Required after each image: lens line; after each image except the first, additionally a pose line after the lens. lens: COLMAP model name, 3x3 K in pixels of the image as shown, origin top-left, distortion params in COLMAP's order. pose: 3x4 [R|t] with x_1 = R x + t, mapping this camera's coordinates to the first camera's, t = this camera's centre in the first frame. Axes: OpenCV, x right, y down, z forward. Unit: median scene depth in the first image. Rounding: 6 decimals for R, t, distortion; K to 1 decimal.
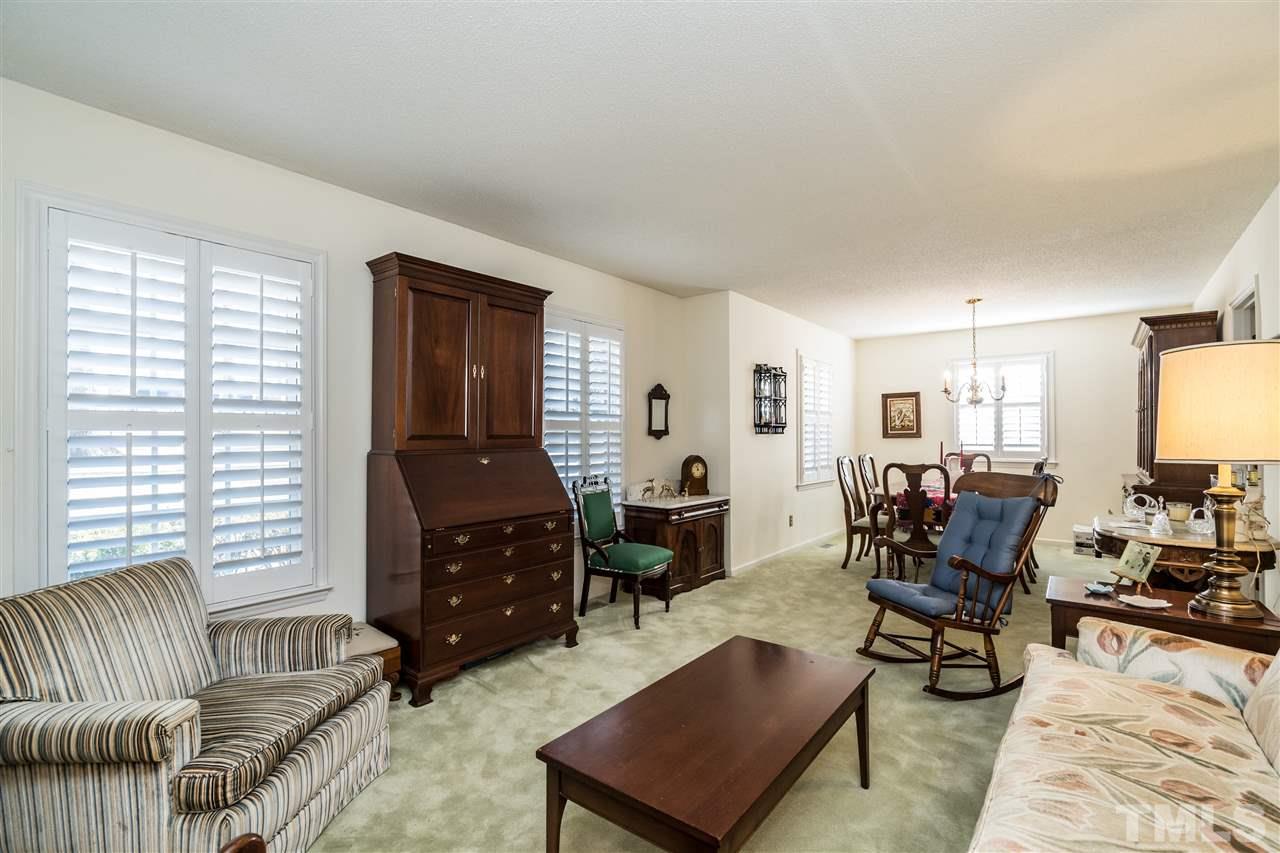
lens RADIAL K [[586.5, 0, 644.5], [0, 586.5, 431.9], [0, 0, 1]] dist [-0.018669, -0.000026]
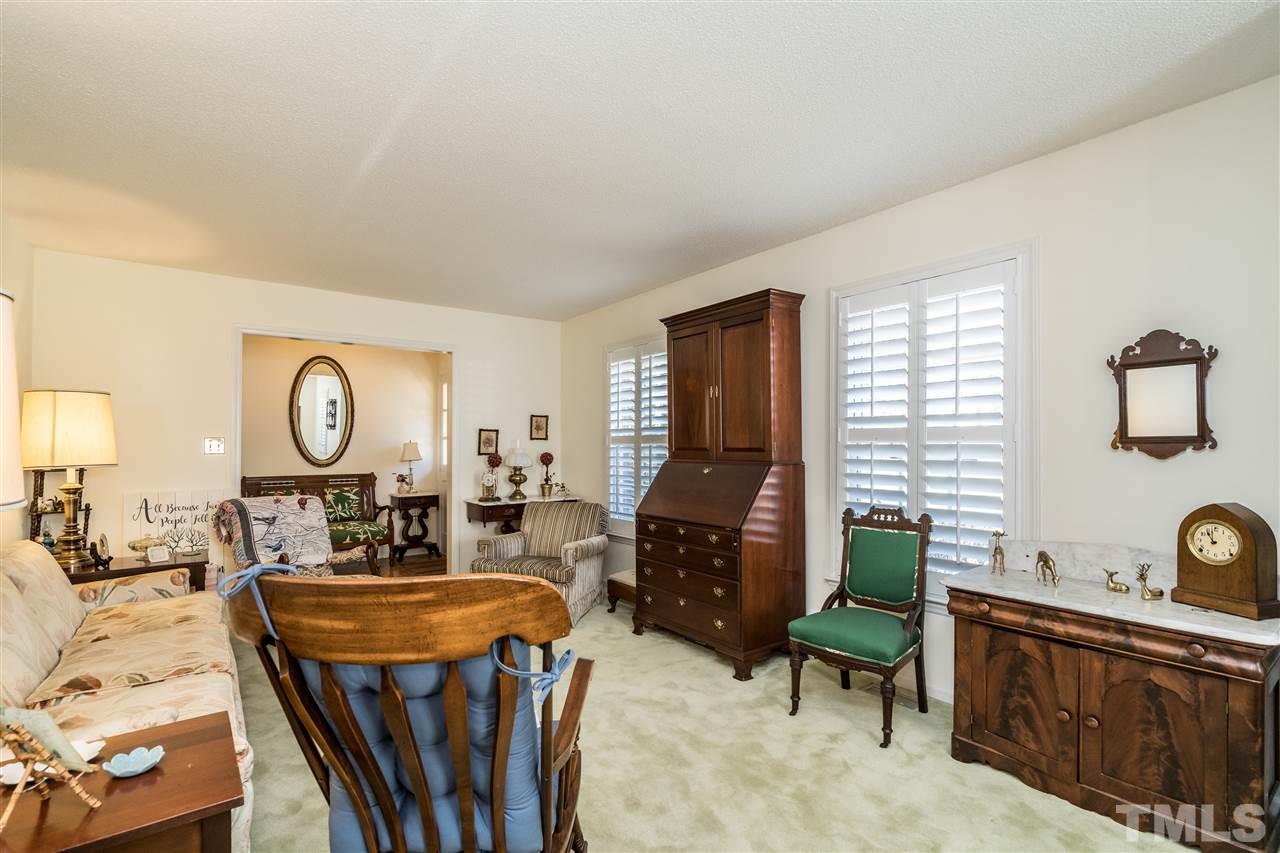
lens RADIAL K [[586.5, 0, 645.0], [0, 586.5, 438.2], [0, 0, 1]] dist [-0.018669, -0.000026]
pose [[-0.271421, -0.006831, -0.962436, 0.758053], [0.007646, 0.999928, -0.009253, -0.002754], [0.962430, -0.009870, -0.271349, 1.056087]]
